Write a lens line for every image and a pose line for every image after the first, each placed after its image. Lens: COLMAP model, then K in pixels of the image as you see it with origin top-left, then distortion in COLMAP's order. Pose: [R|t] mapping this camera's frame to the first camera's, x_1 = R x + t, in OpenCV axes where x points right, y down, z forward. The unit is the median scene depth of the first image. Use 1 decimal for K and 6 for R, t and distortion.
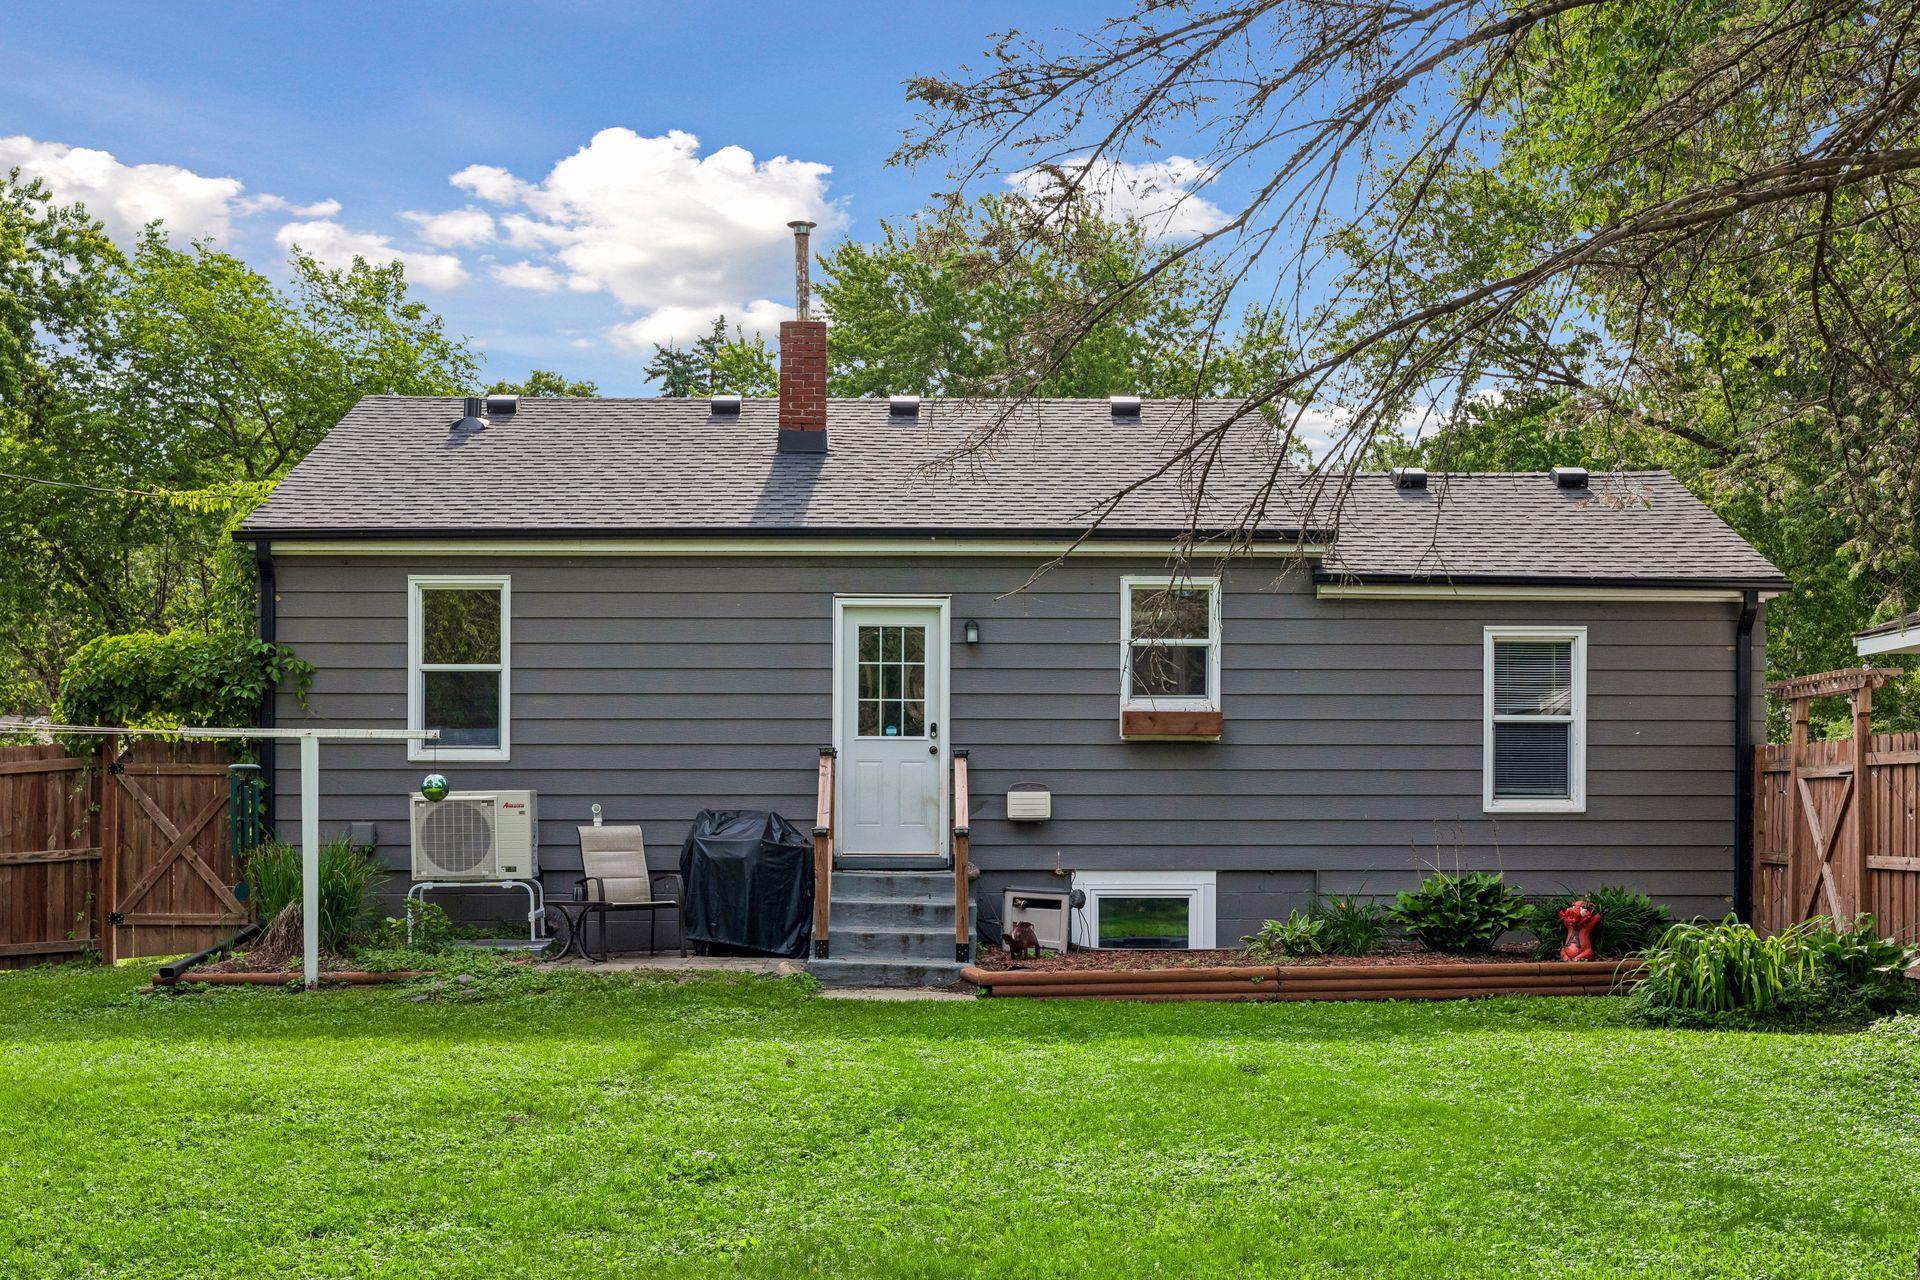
lens RADIAL K [[2383.6, 0, 966.3], [0, 2383.6, 653.6], [0, 0, 1]] dist [0.010677, 0.000000]
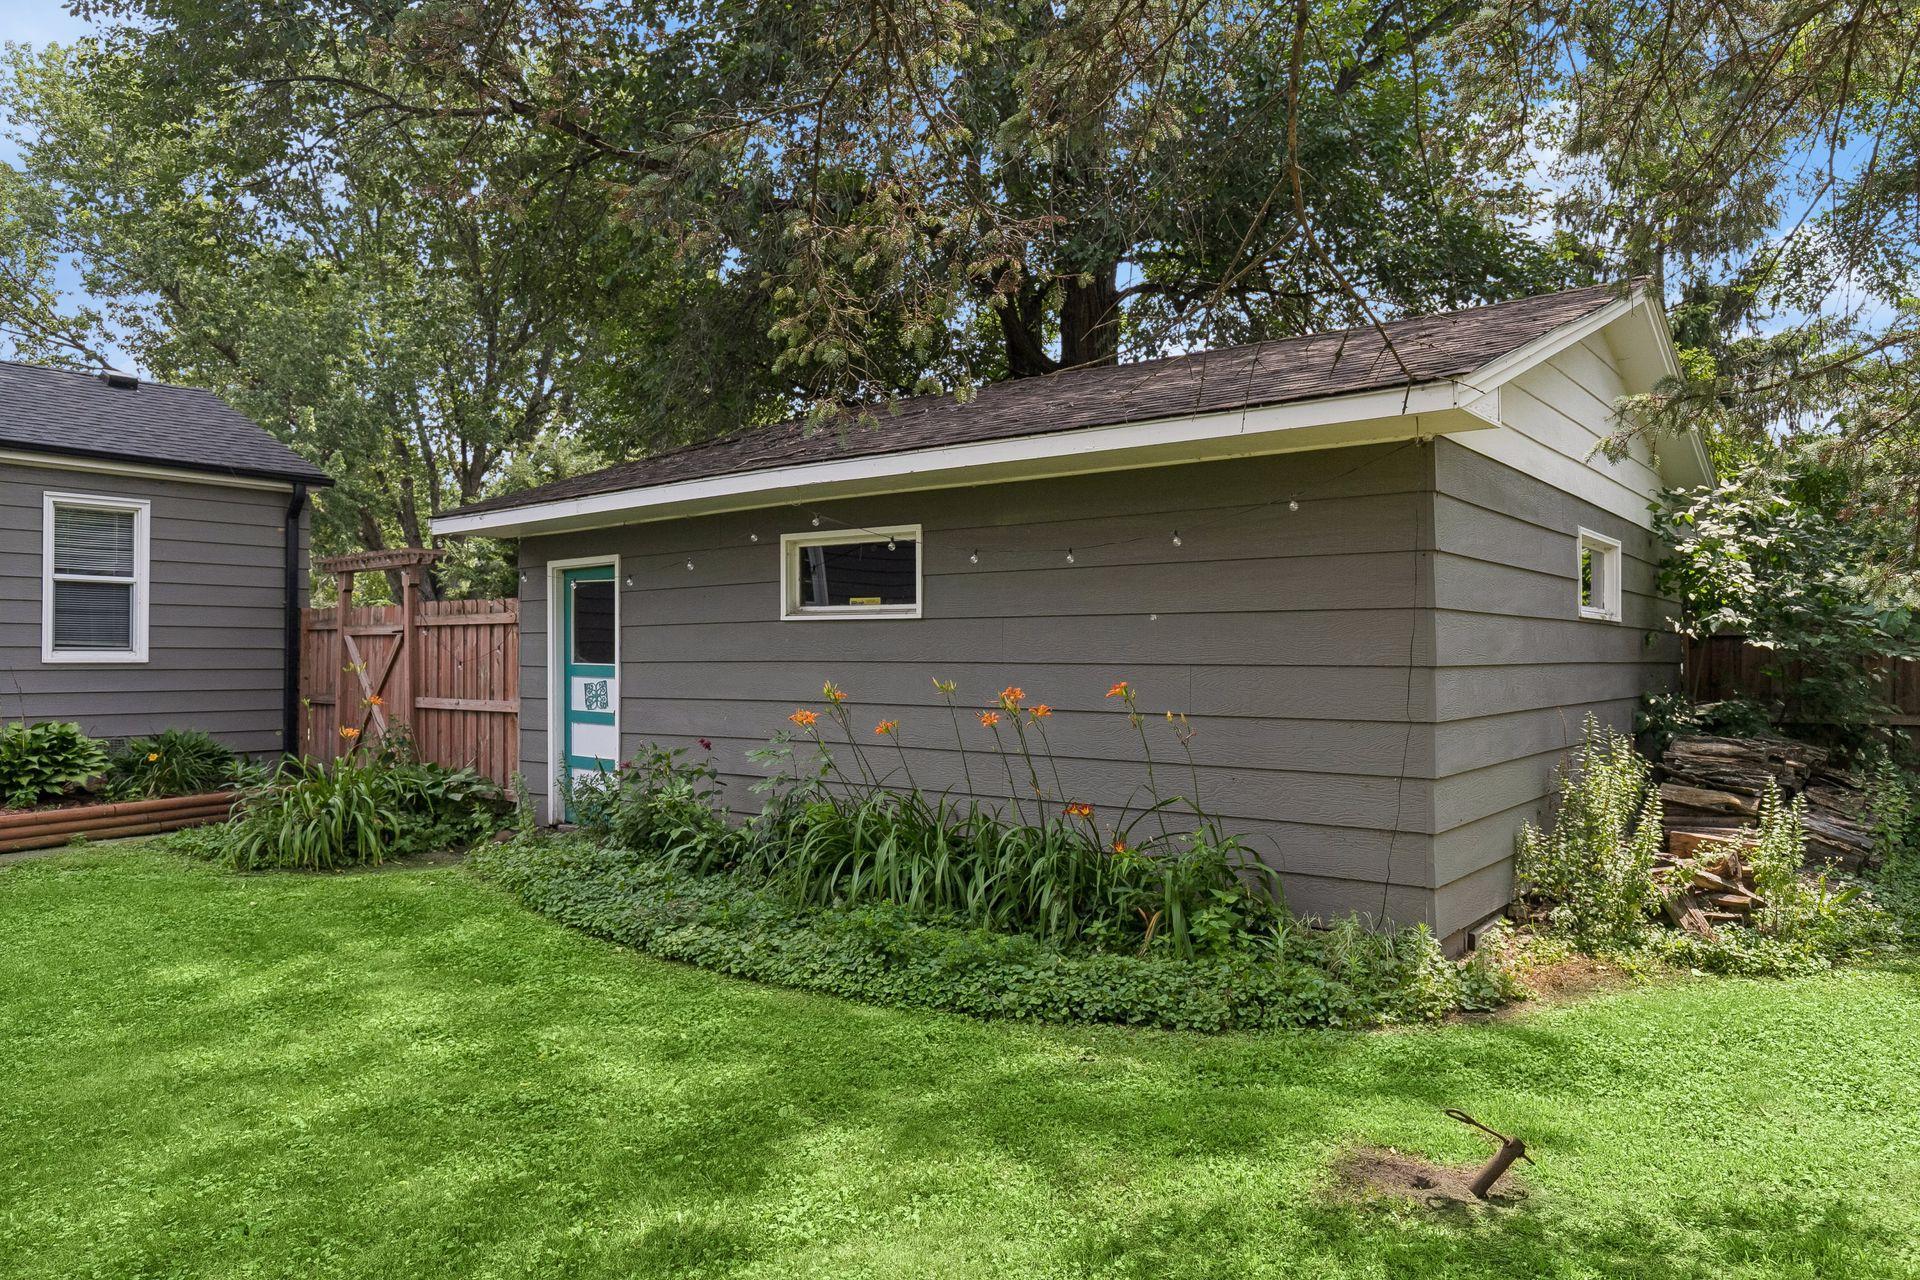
lens RADIAL K [[1277.7, 0, 952.4], [0, 1277.7, 653.9], [0, 0, 1]] dist [0.000142, 0.000921]
pose [[0.644845, 0.002988, 0.764307, 0.040452], [-0.052675, 0.997788, 0.040541, 0.017329], [-0.762496, -0.066403, 0.643576, 0.313555]]
